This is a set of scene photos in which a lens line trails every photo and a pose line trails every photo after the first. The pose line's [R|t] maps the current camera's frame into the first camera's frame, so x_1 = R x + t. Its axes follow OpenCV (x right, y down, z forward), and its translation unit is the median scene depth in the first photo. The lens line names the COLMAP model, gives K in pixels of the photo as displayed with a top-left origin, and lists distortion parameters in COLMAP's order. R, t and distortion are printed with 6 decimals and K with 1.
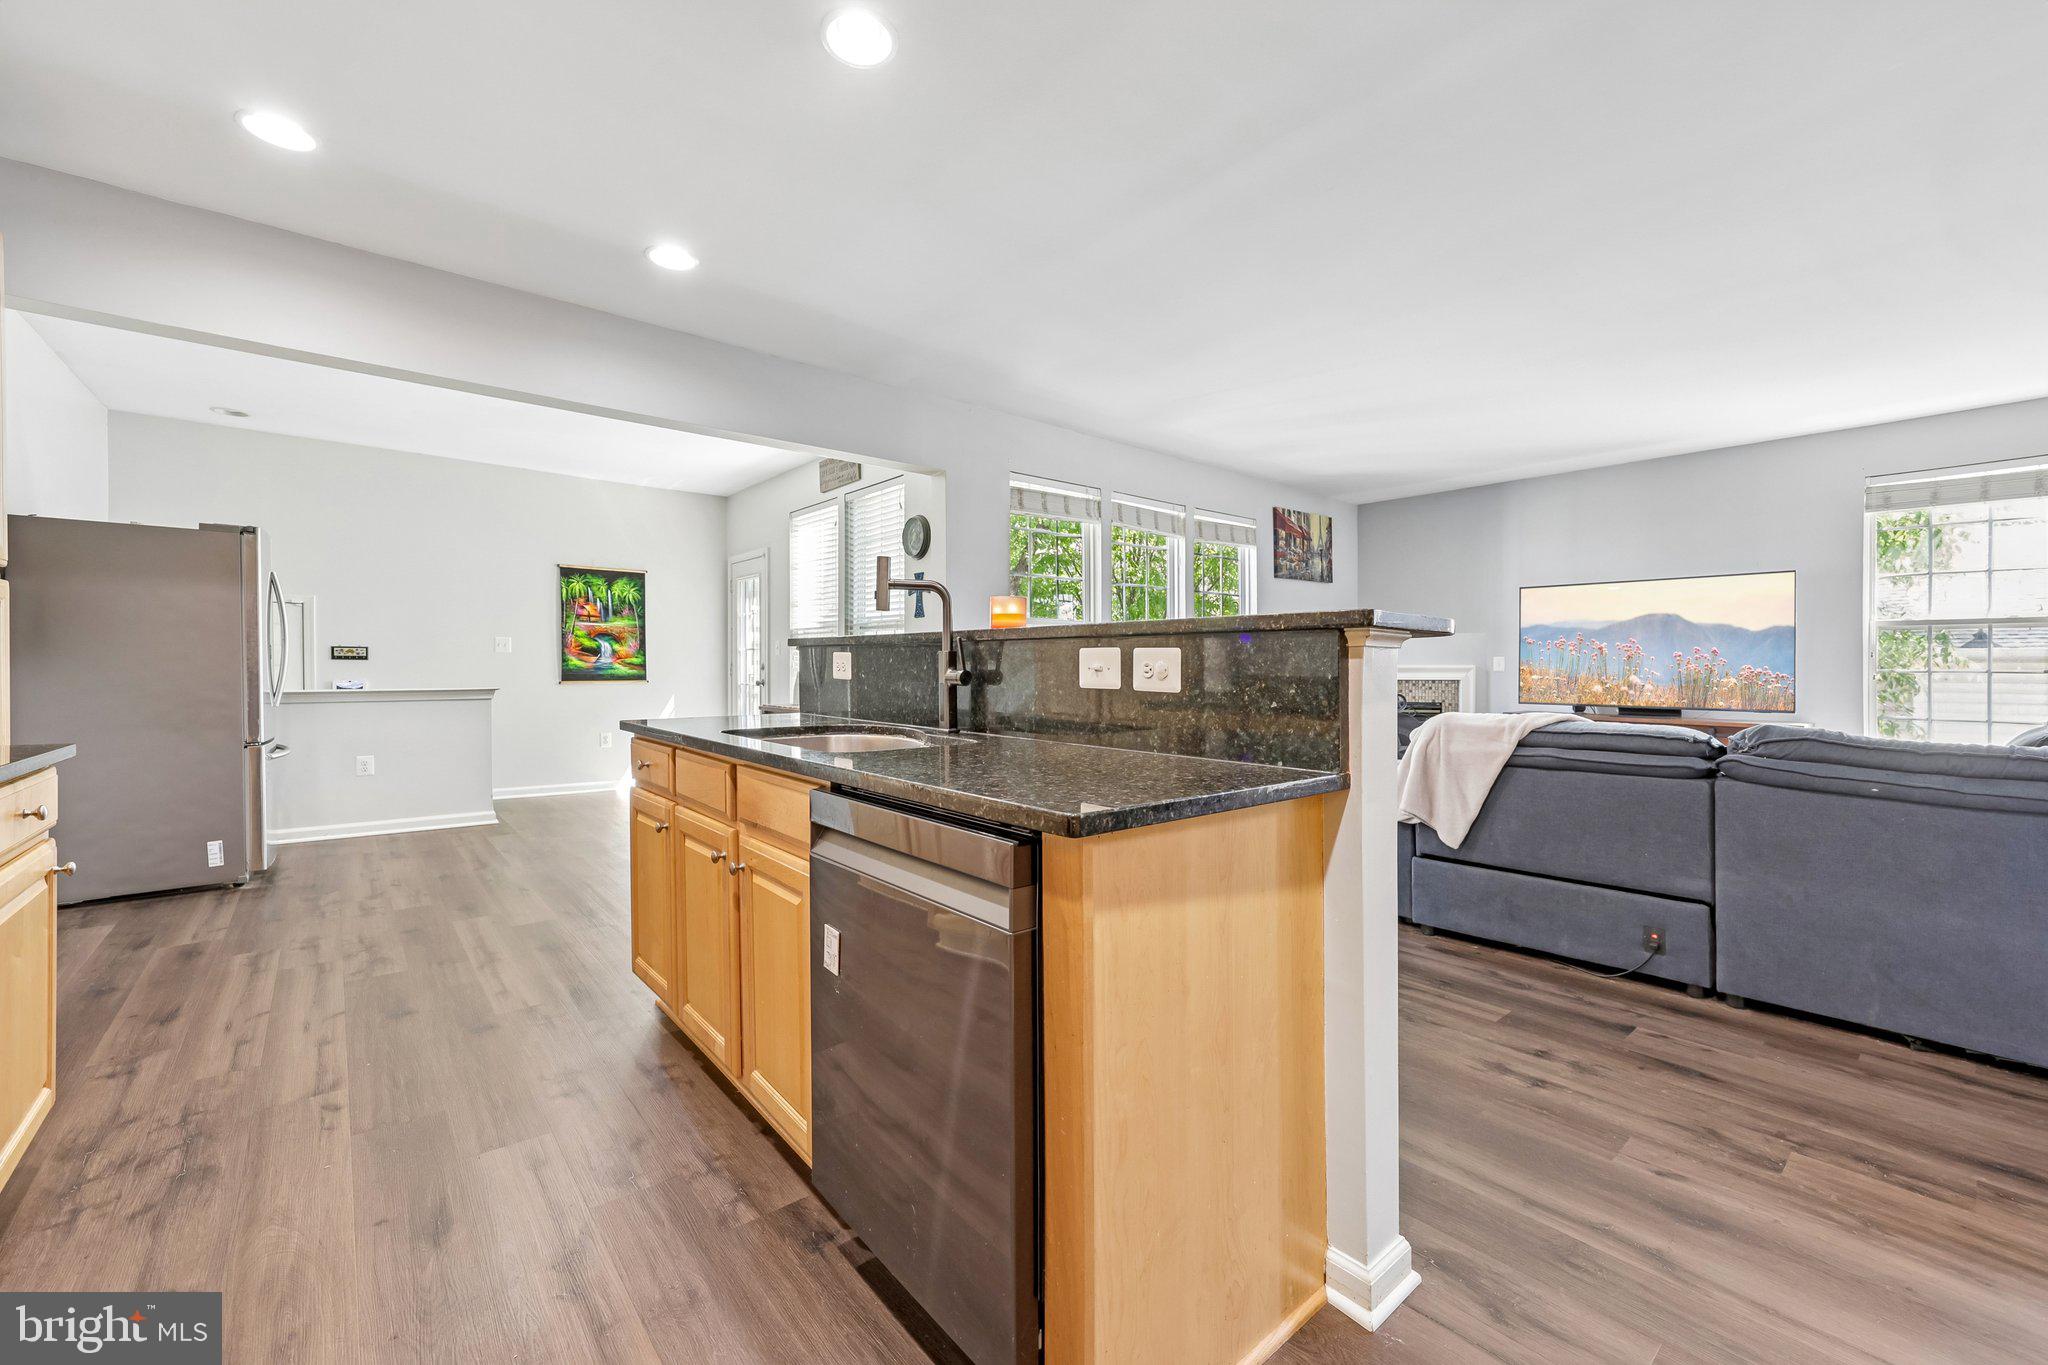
lens RADIAL K [[838.0, 0, 1018.8], [0, 838.0, 662.3], [0, 0, 1]] dist [0.010629, -0.000871]
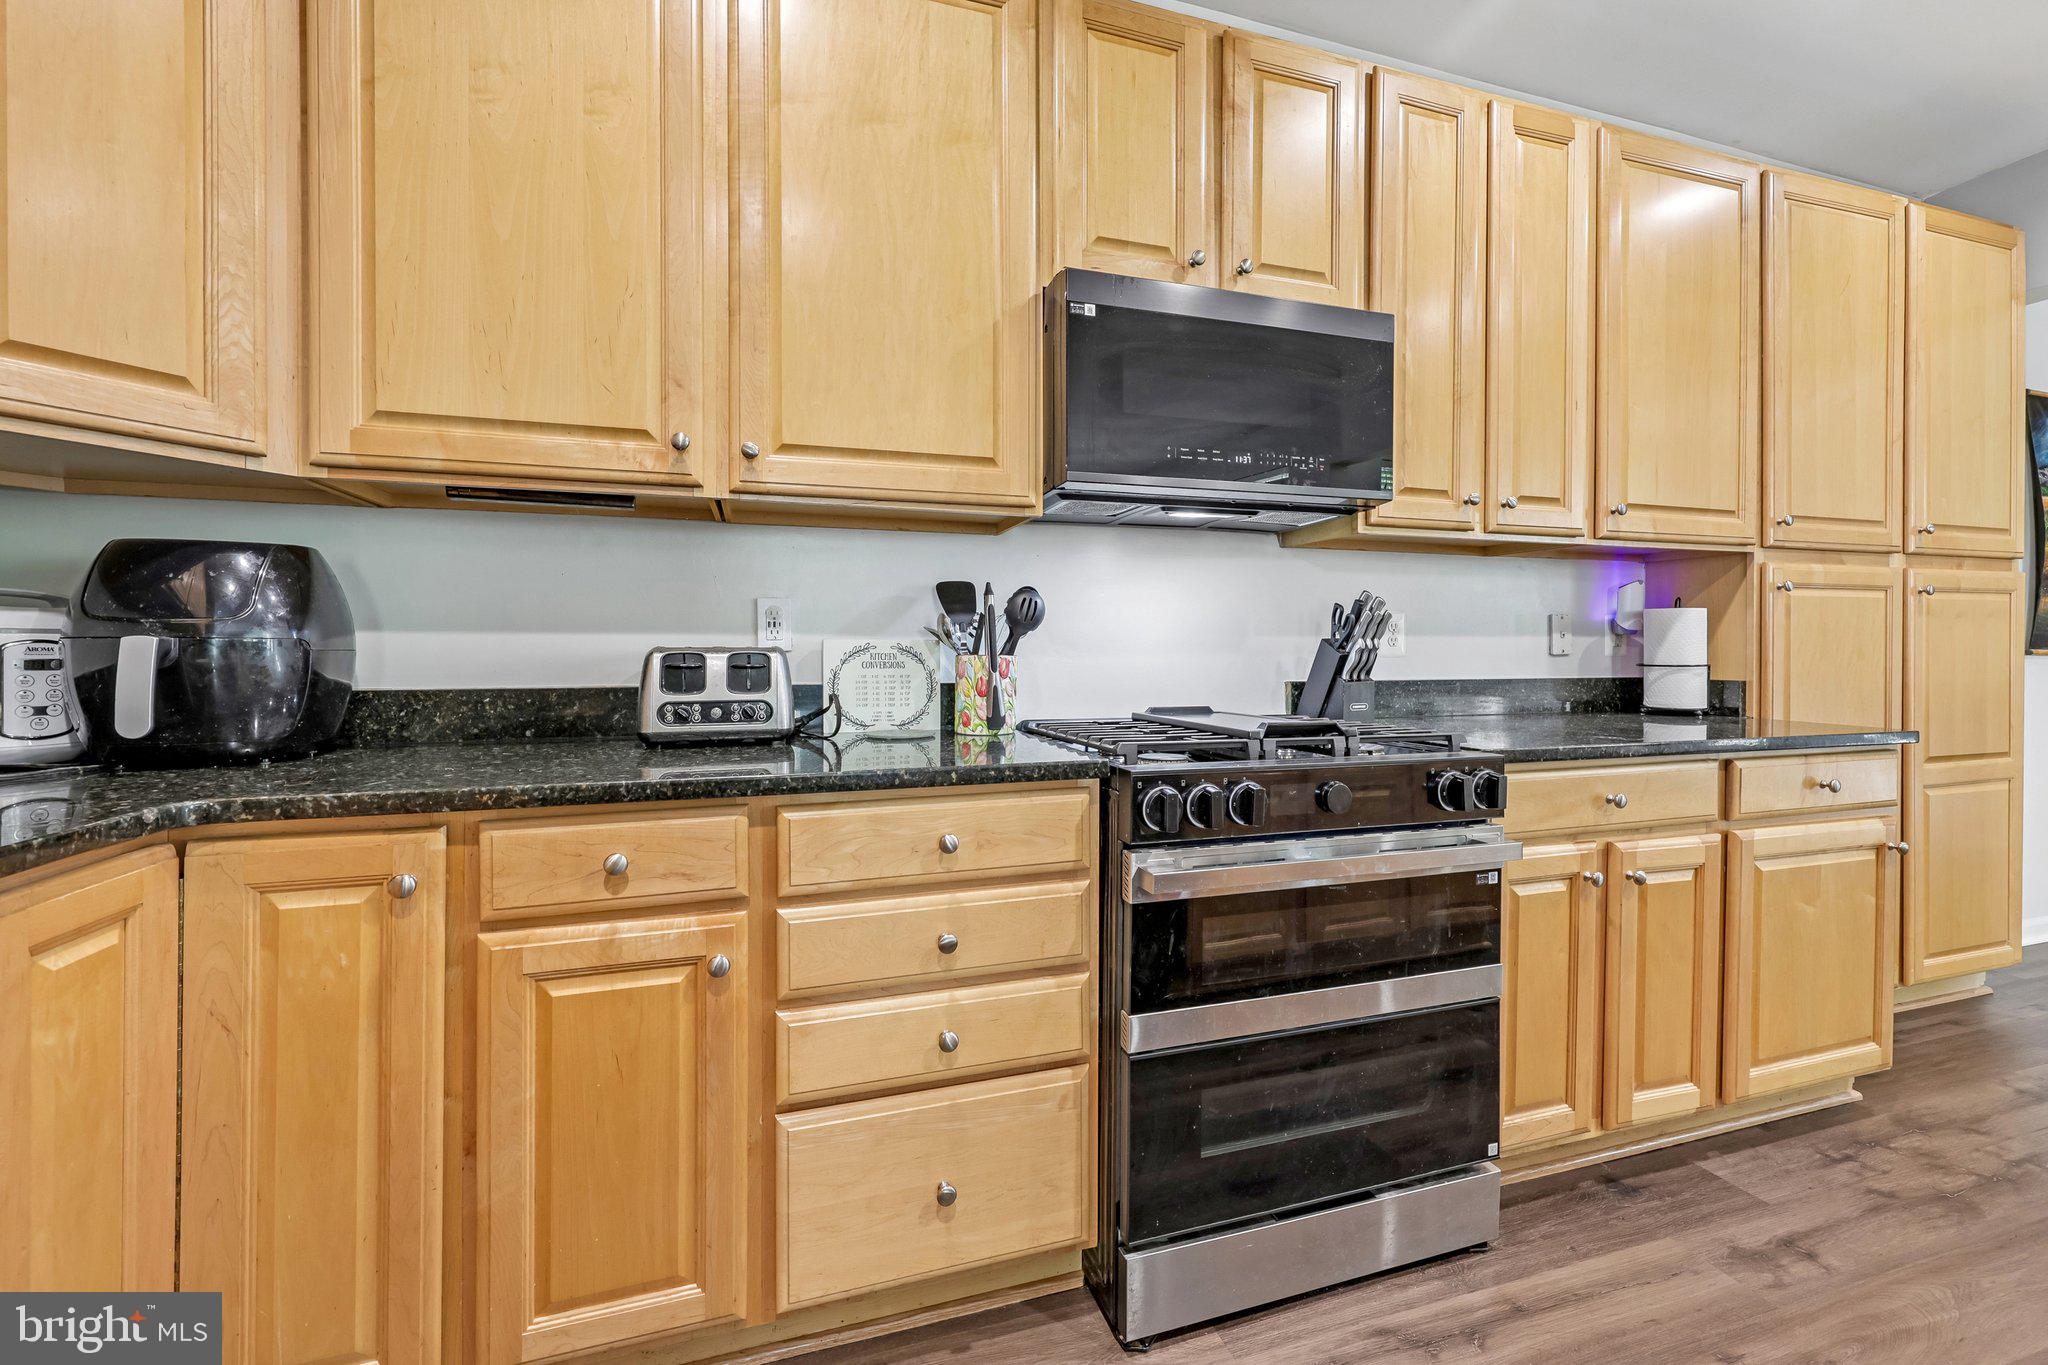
lens RADIAL K [[838.0, 0, 1028.3], [0, 838.0, 660.0], [0, 0, 1]] dist [0.010629, -0.000871]
pose [[-0.365282, -0.000026, -0.930897, 0.093929], [0.007607, 0.999967, -0.003013, 0.000025], [0.930866, -0.008182, -0.365269, 0.134554]]
